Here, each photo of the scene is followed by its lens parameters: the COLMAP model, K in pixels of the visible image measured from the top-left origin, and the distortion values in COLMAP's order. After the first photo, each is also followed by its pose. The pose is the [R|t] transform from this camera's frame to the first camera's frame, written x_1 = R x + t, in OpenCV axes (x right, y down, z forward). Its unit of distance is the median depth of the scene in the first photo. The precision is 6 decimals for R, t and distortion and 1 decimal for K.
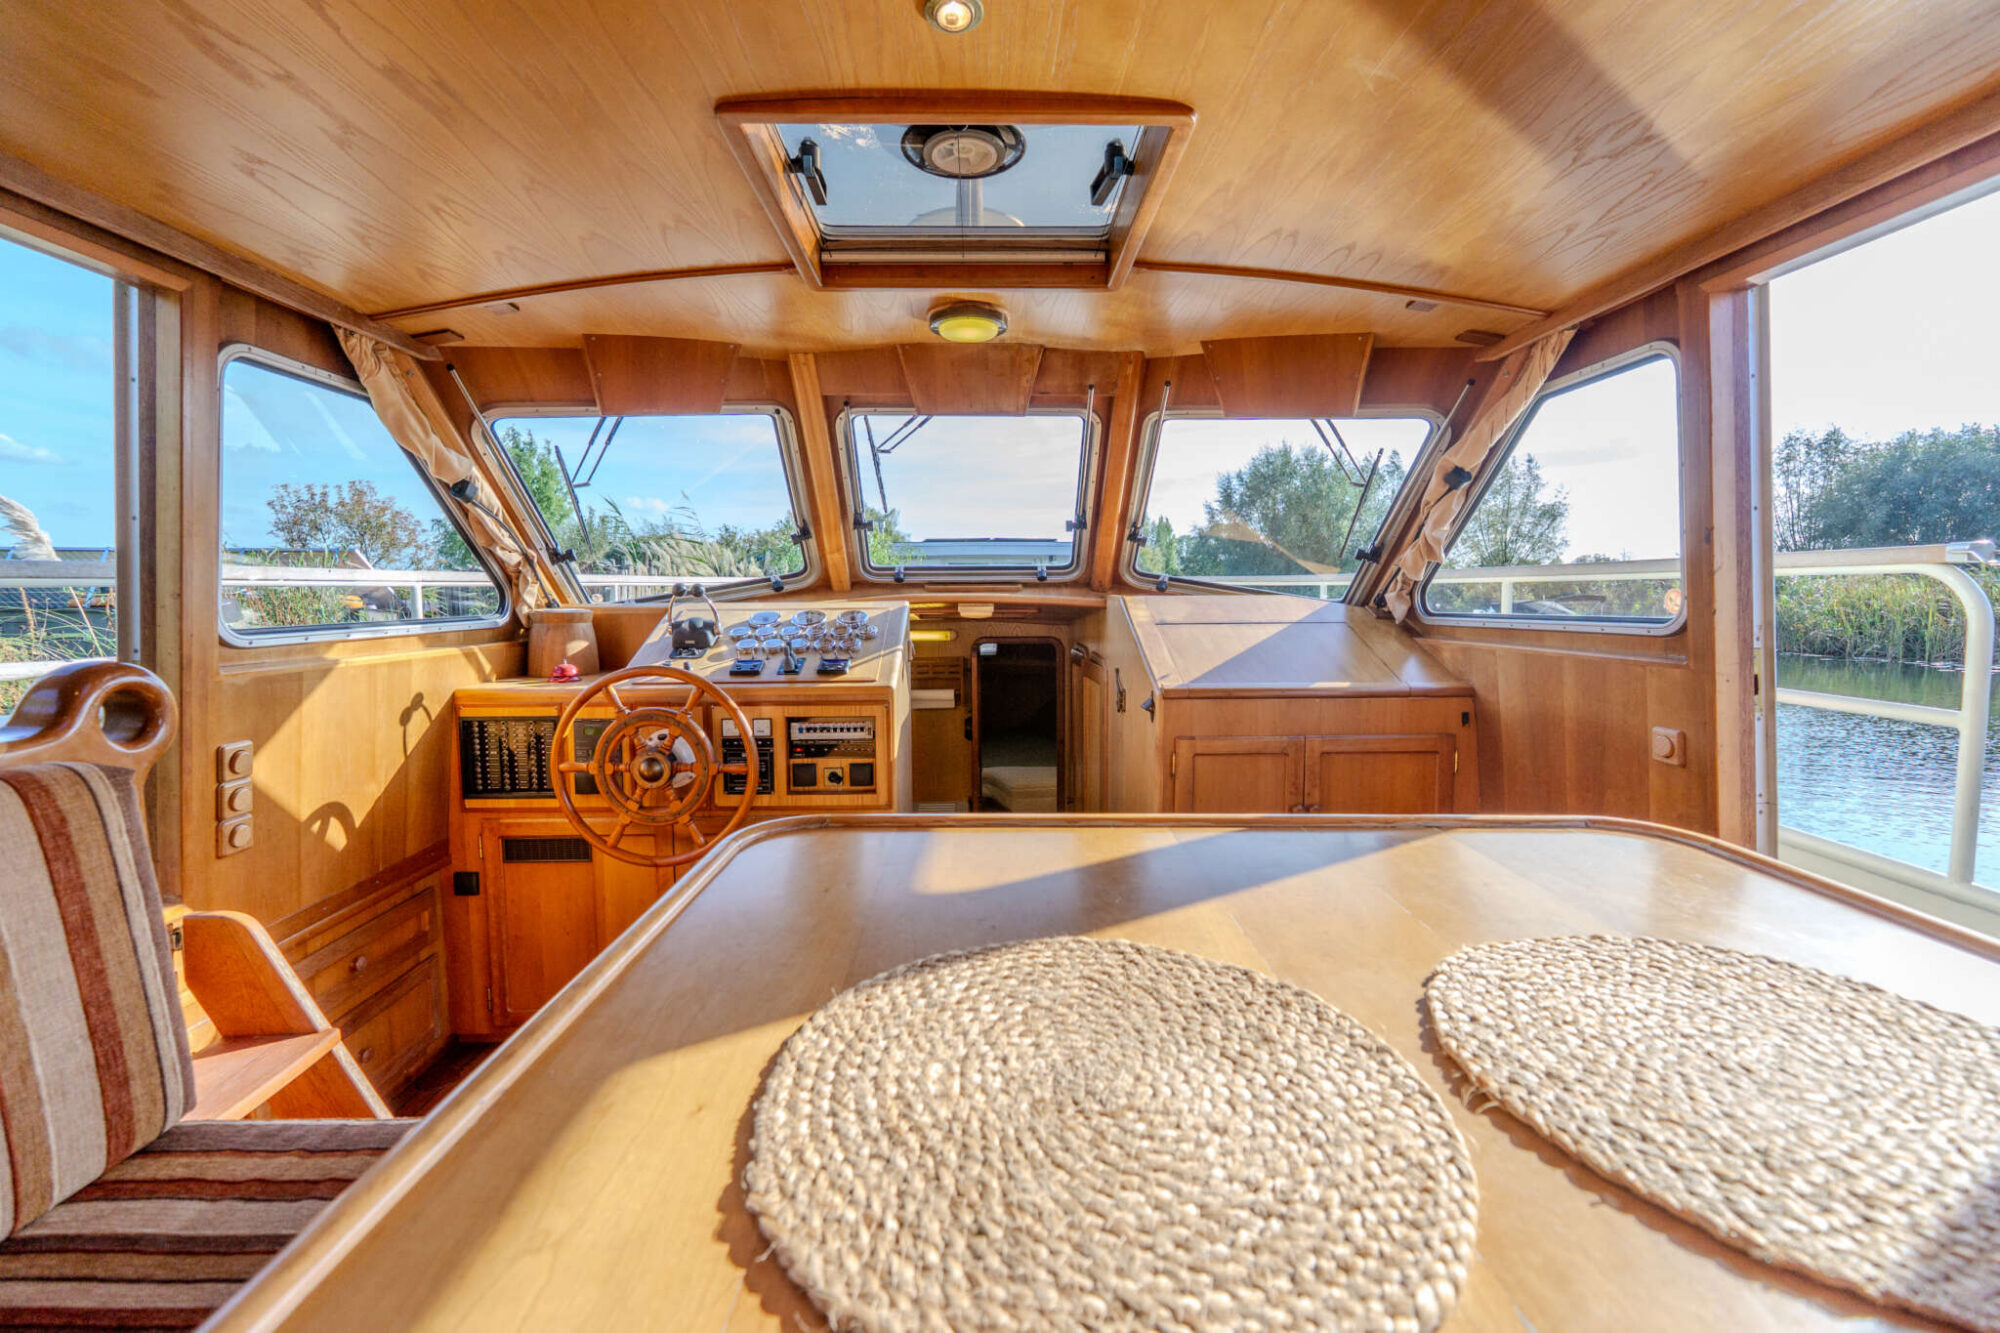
lens RADIAL K [[840.7, 0, 998.0], [0, 840.7, 659.6], [0, 0, 1]] dist [-0.003061, -0.000272]
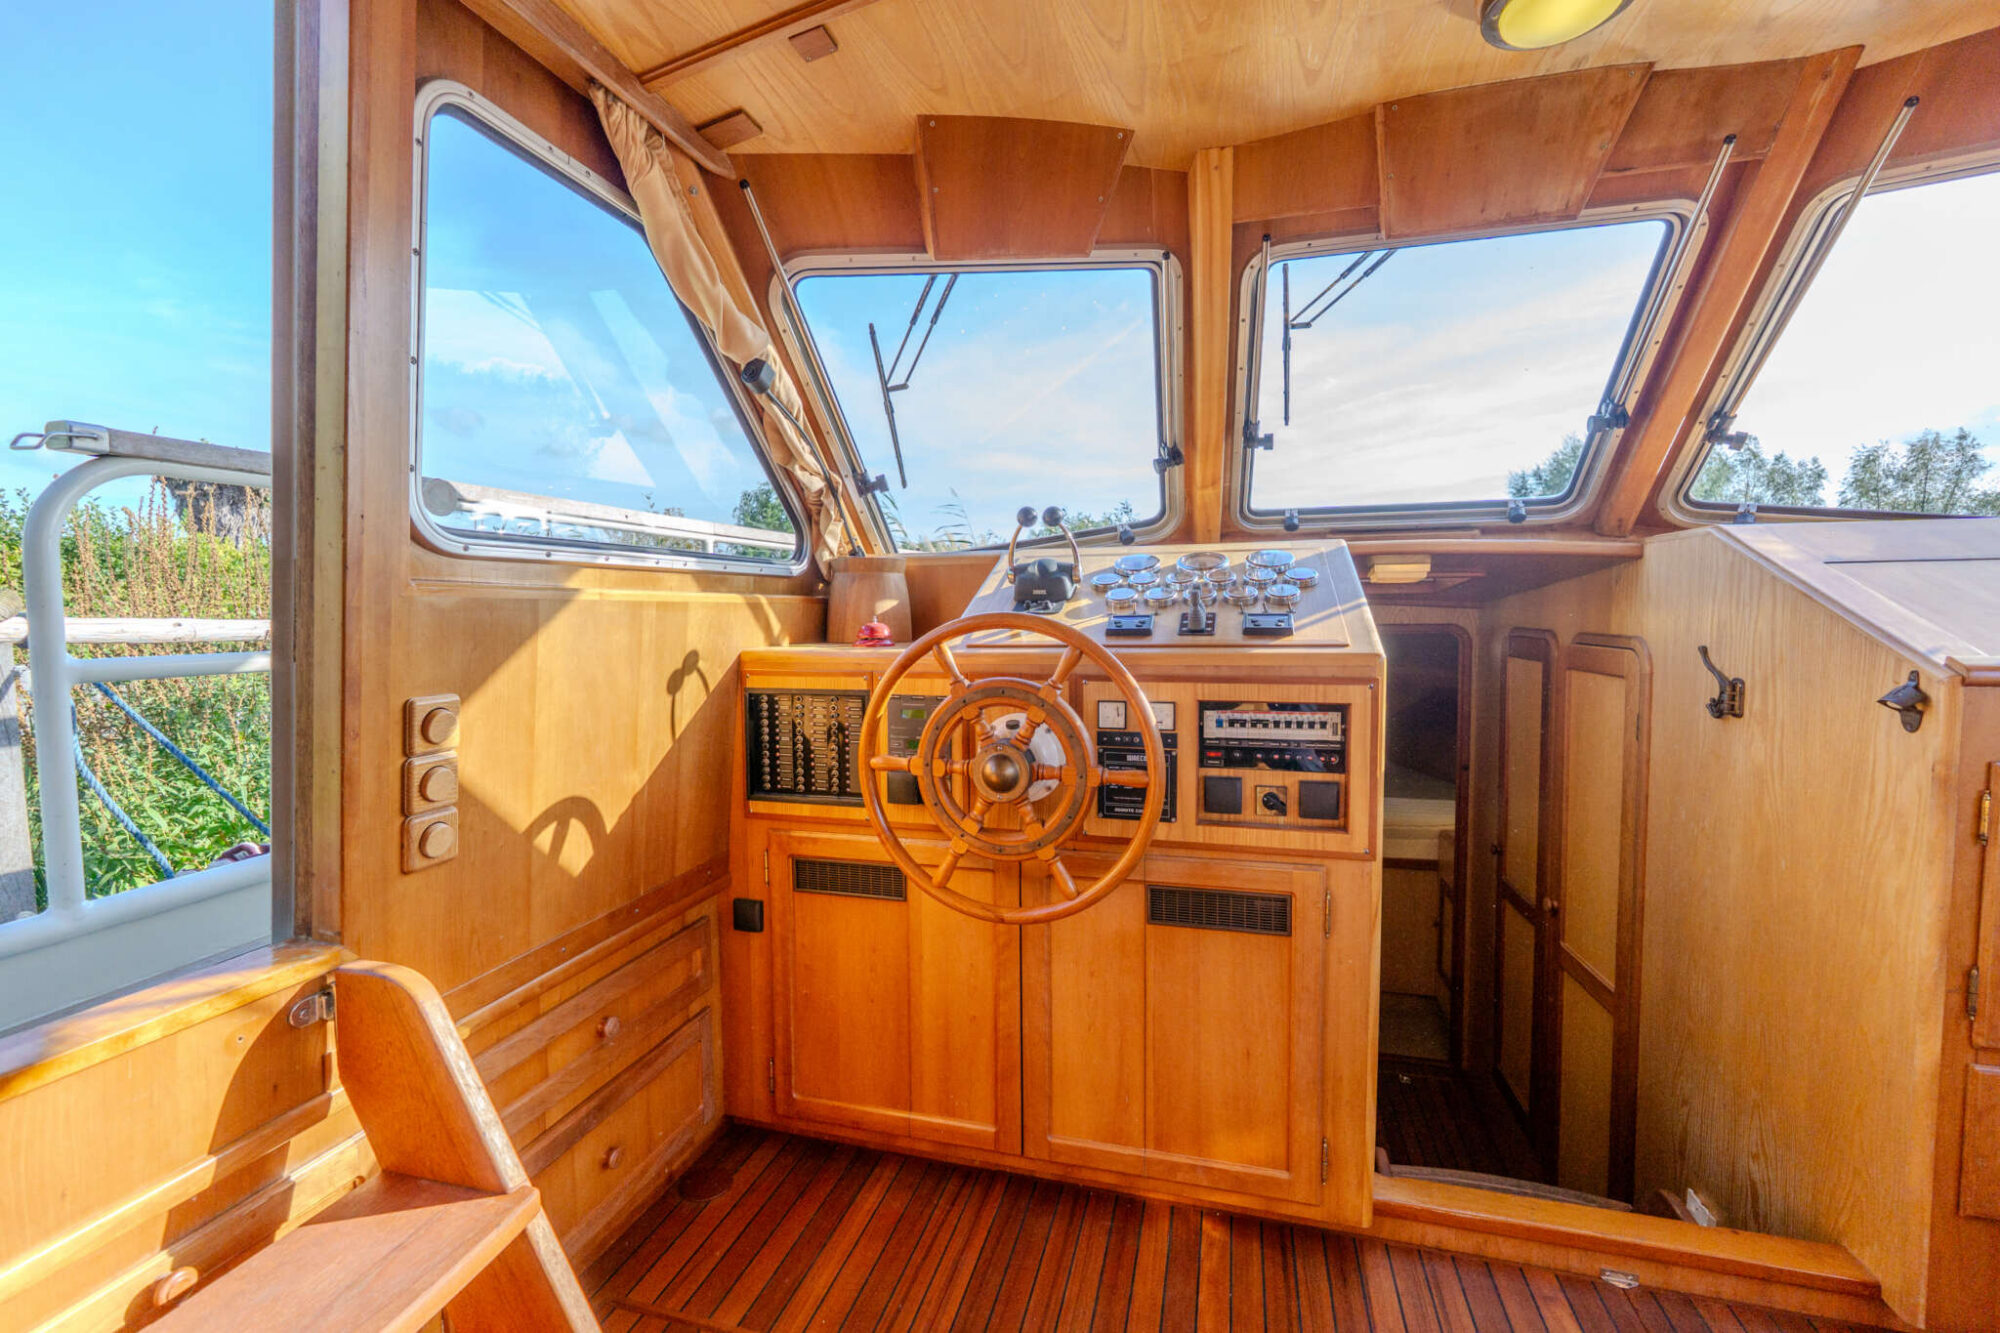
lens RADIAL K [[840.7, 0, 998.0], [0, 840.7, 659.6], [0, 0, 1]] dist [-0.003061, -0.000272]
pose [[0.957170, 0.012871, -0.289242, -0.210723], [-0.019397, 0.999618, -0.019707, 0.052098], [0.288878, 0.024473, 0.957053, 0.348408]]
